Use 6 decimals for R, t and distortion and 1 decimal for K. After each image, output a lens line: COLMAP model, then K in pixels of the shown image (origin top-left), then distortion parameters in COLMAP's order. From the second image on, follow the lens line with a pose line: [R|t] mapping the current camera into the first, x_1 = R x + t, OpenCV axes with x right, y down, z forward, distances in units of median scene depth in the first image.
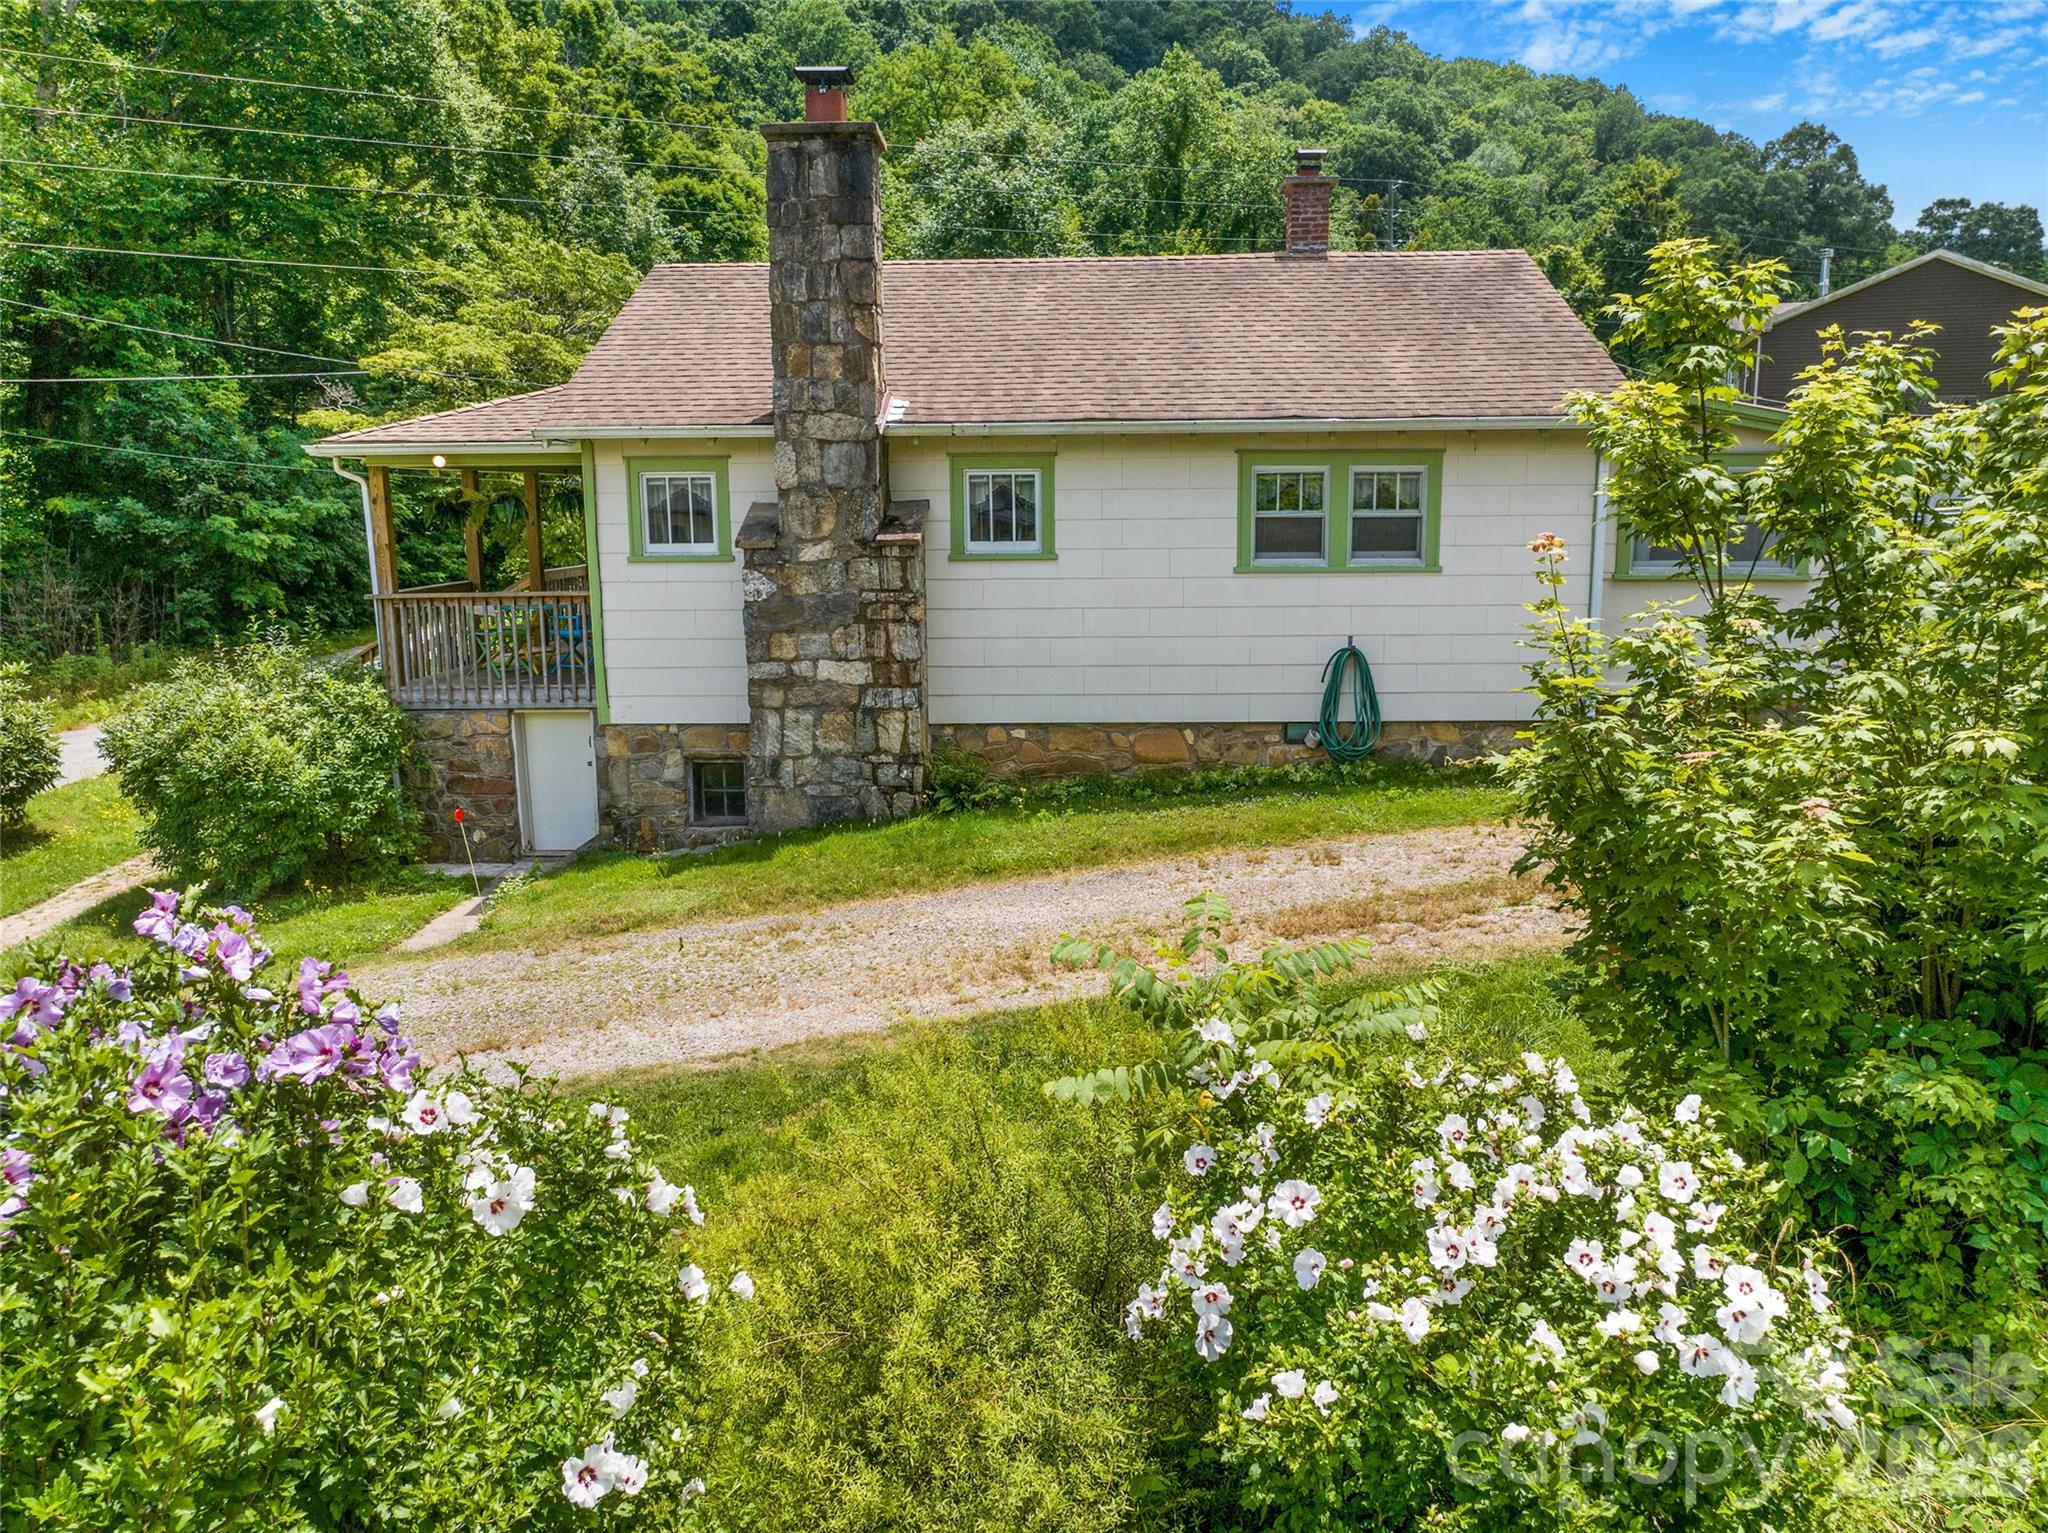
lens RADIAL K [[1411.0, 0, 1027.9], [0, 1411.0, 694.3], [0, 0, 1]] dist [-0.007833, -0.002732]
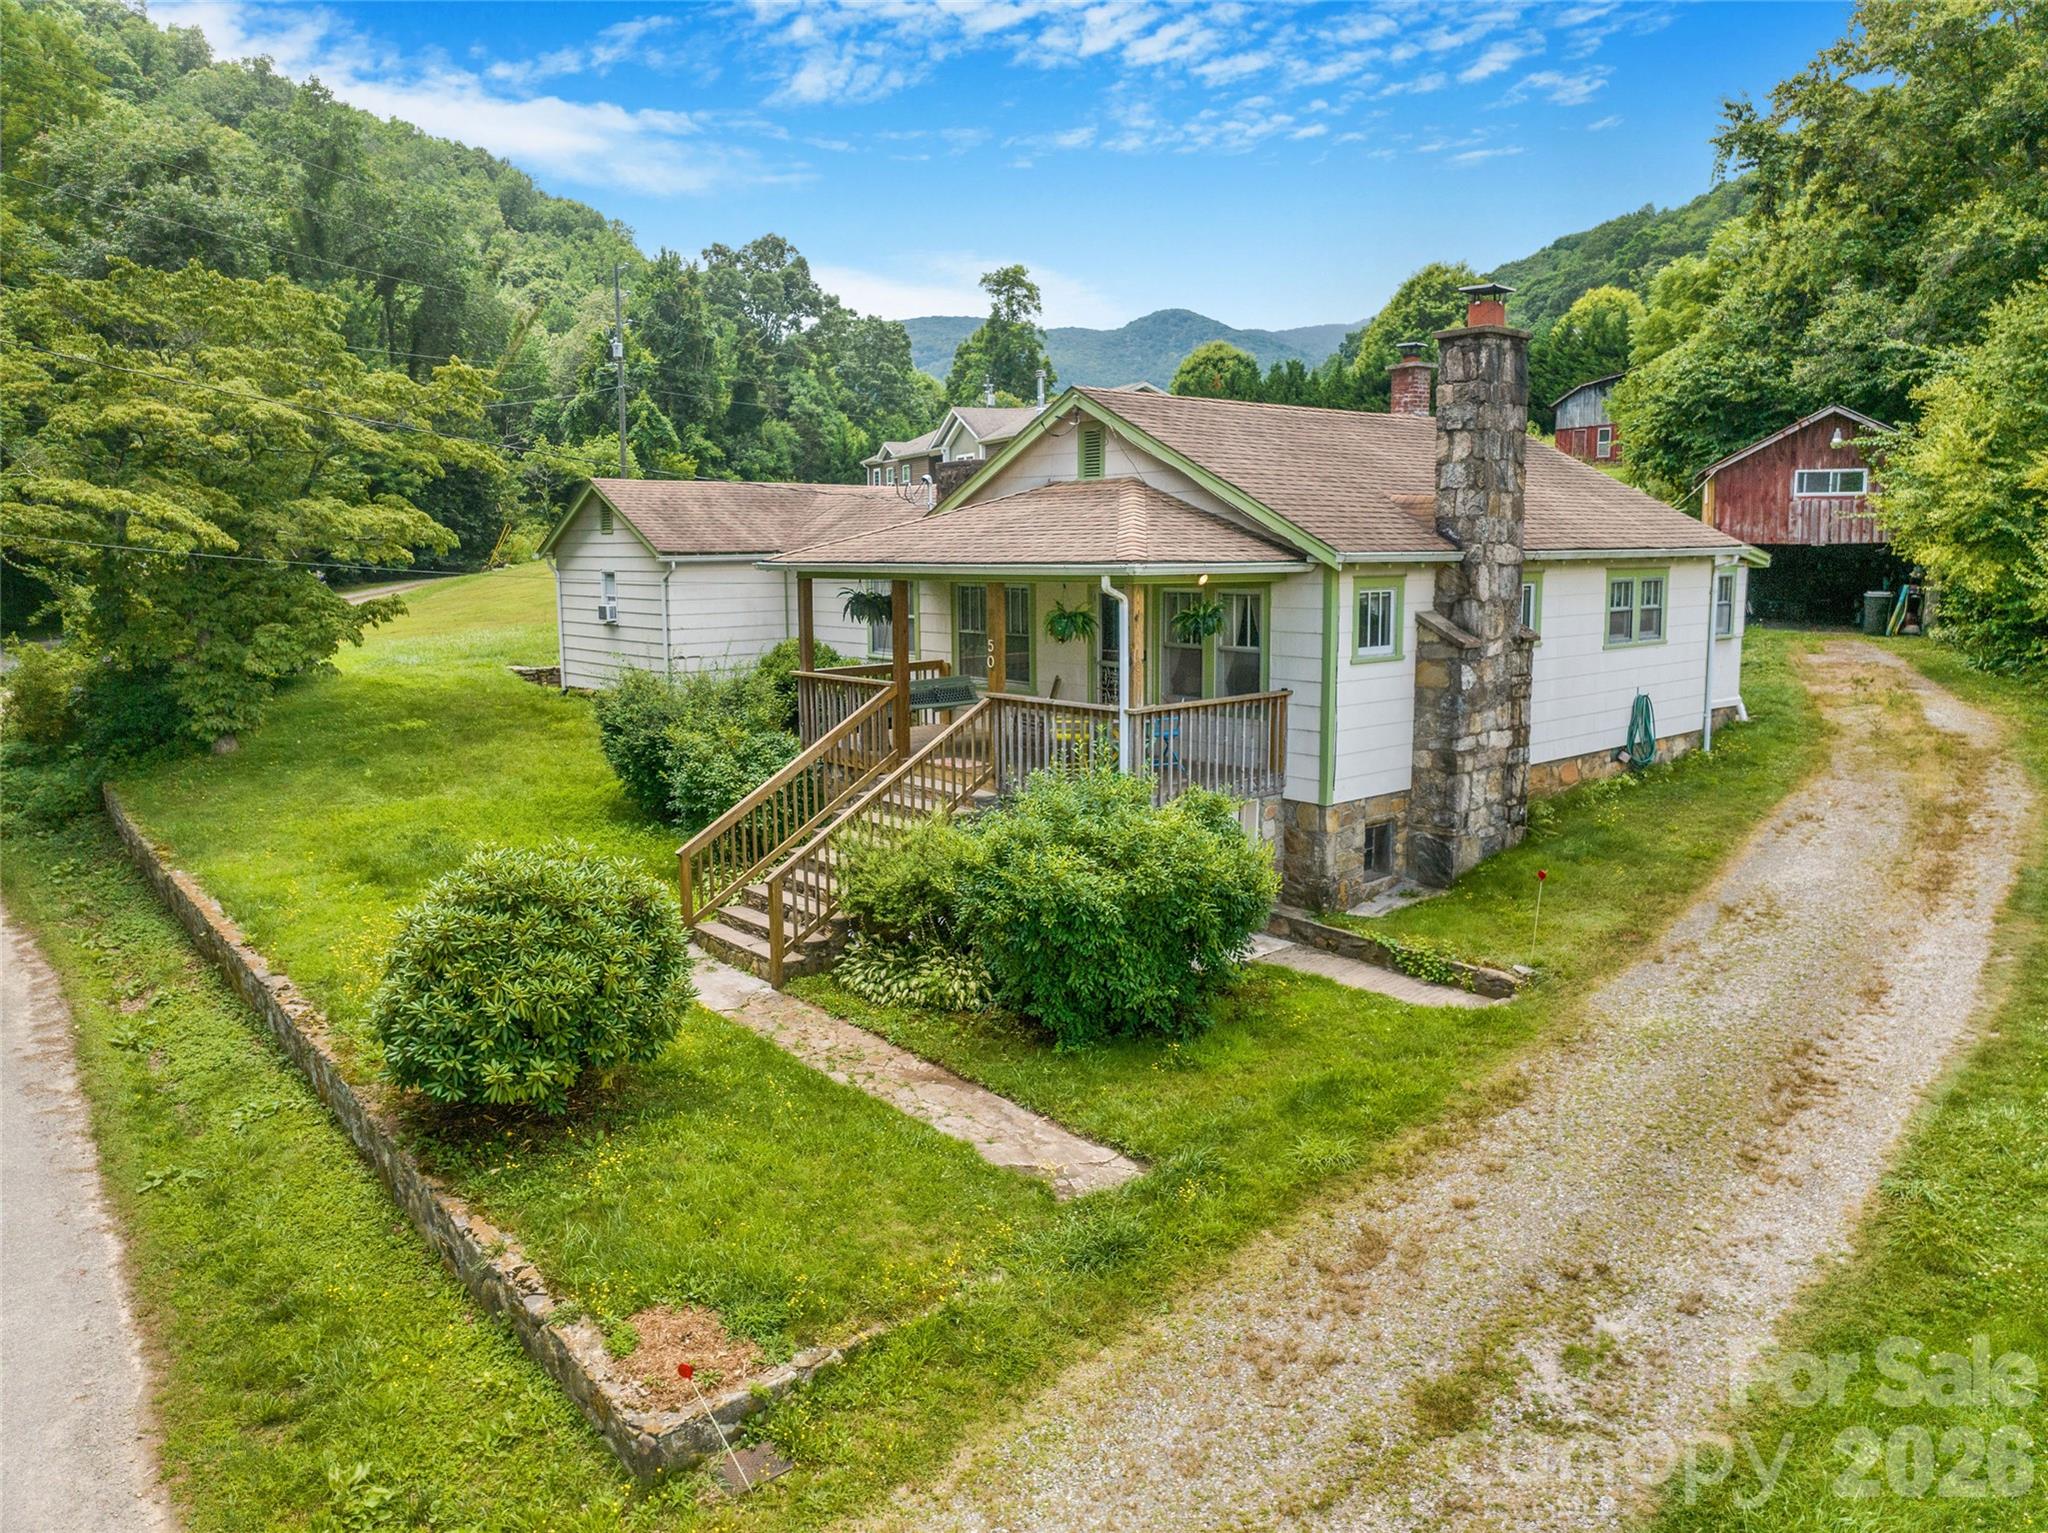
lens RADIAL K [[1411.0, 0, 1027.9], [0, 1411.0, 694.3], [0, 0, 1]] dist [-0.007833, -0.002732]
pose [[0.733255, -0.068820, 0.676462, -1.305795], [0.094115, 0.995561, -0.000733, -0.095413], [-0.673409, 0.064203, 0.736477, 0.322221]]
